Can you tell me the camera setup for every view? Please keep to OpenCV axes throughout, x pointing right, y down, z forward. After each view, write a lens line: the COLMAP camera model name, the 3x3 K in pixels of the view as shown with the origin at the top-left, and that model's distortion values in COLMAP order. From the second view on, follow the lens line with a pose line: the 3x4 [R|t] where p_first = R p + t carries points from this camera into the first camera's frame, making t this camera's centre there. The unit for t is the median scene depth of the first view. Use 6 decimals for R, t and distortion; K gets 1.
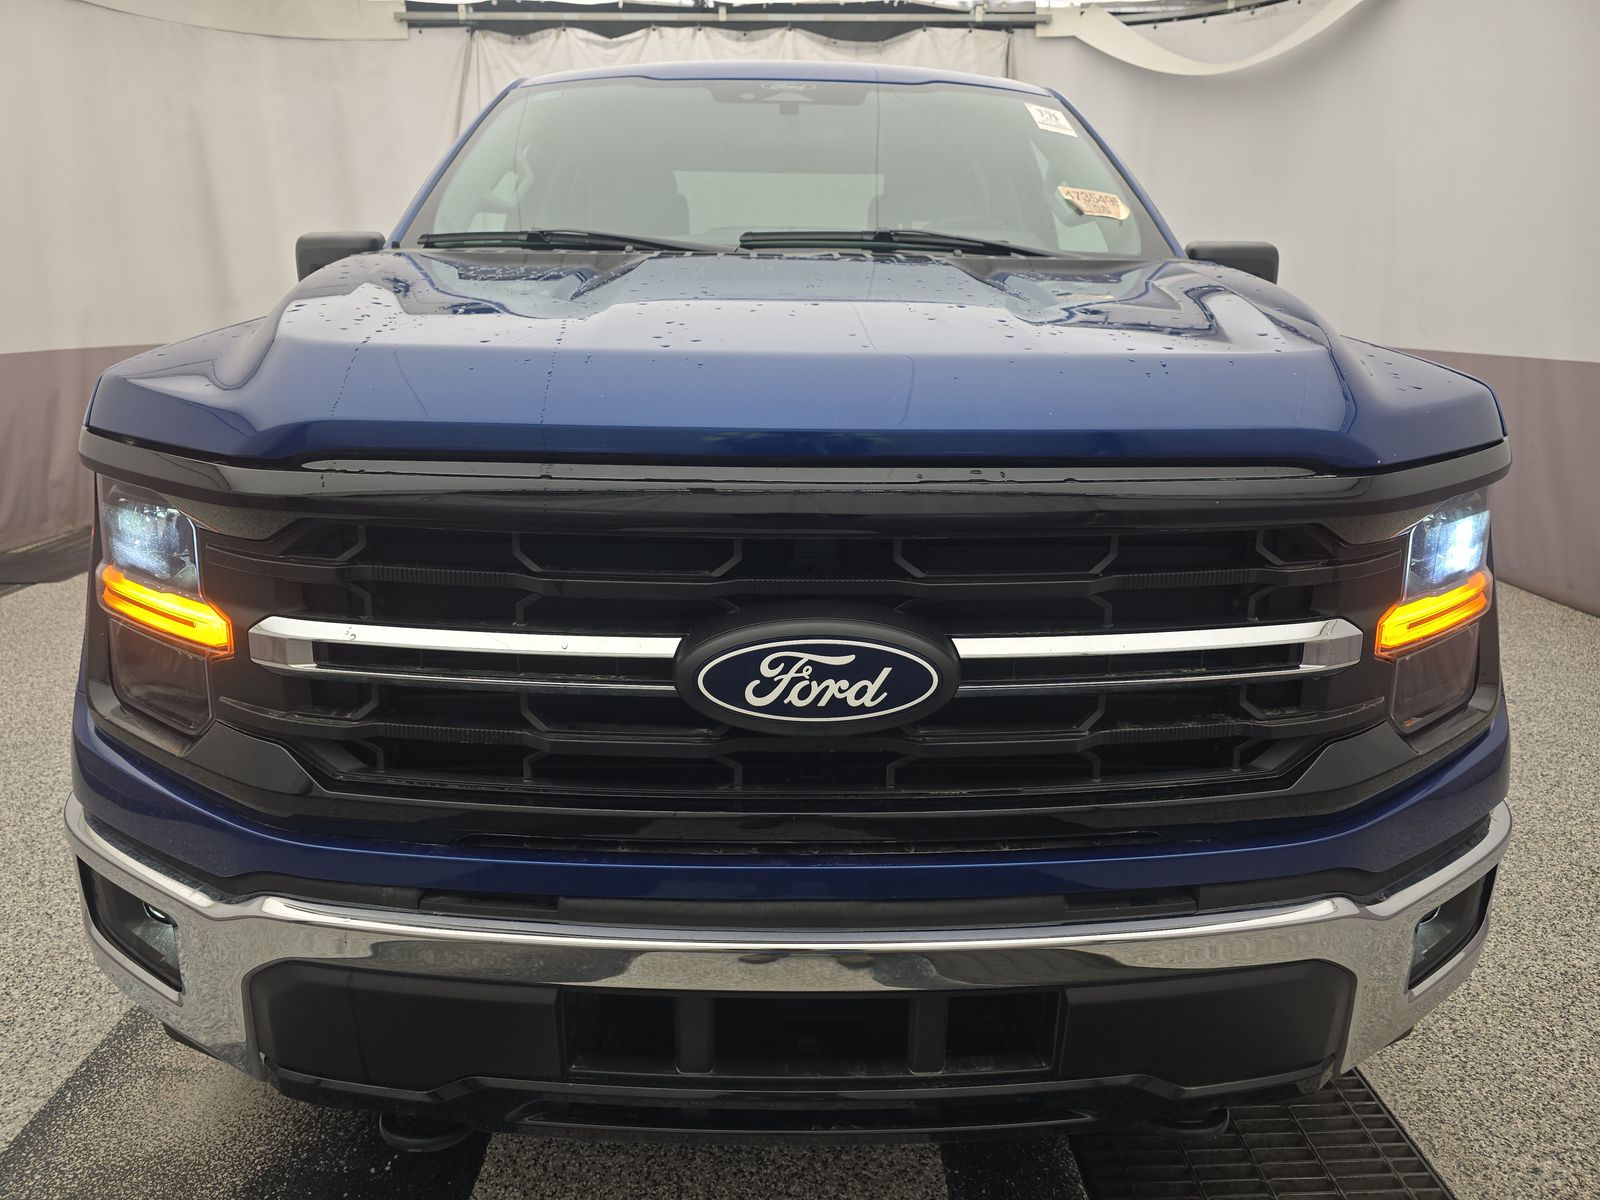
lens RADIAL K [[1093.8, 0, 800.0], [0, 1093.8, 600.0], [0, 0, 1]] dist [0.033700, -0.031608]
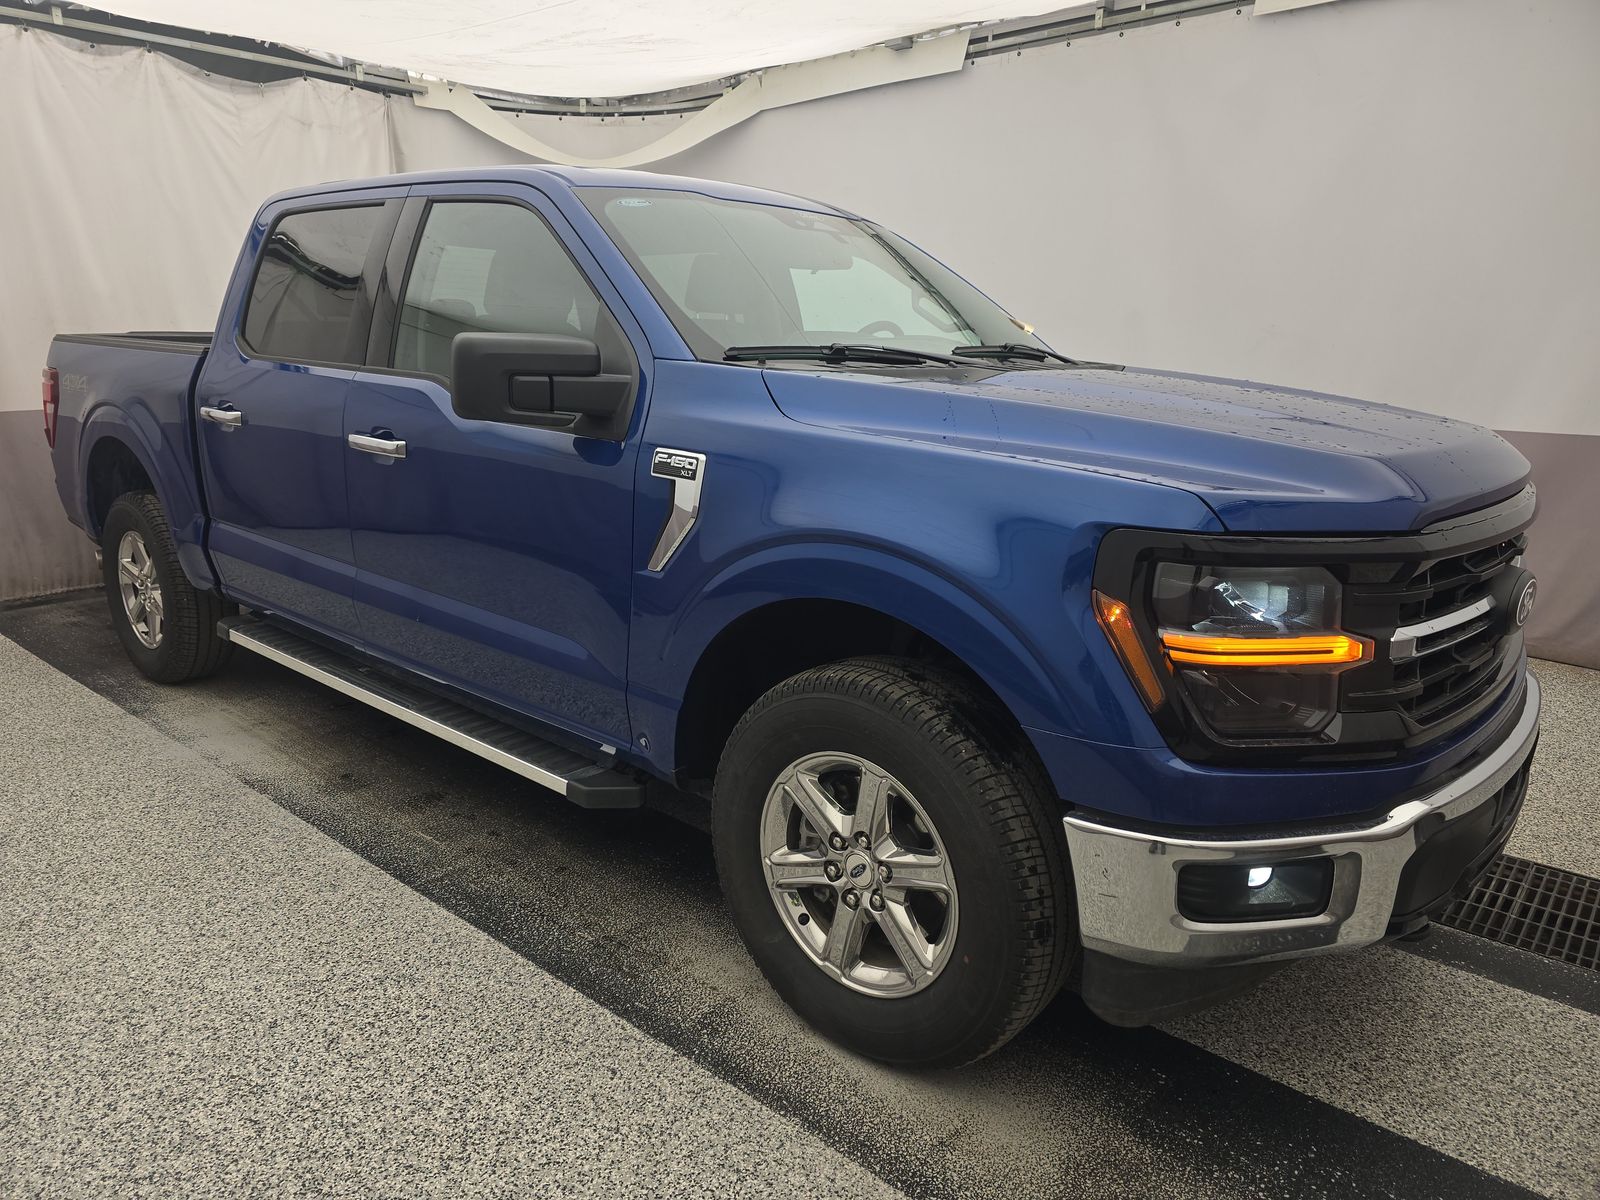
lens RADIAL K [[1093.8, 0, 800.0], [0, 1093.8, 600.0], [0, 0, 1]] dist [0.033700, -0.031608]
pose [[0.664643, -0.168289, 0.727962, -0.371197], [0.190304, 0.980300, 0.052873, -0.046319], [-0.722520, 0.103392, 0.683575, 0.088257]]
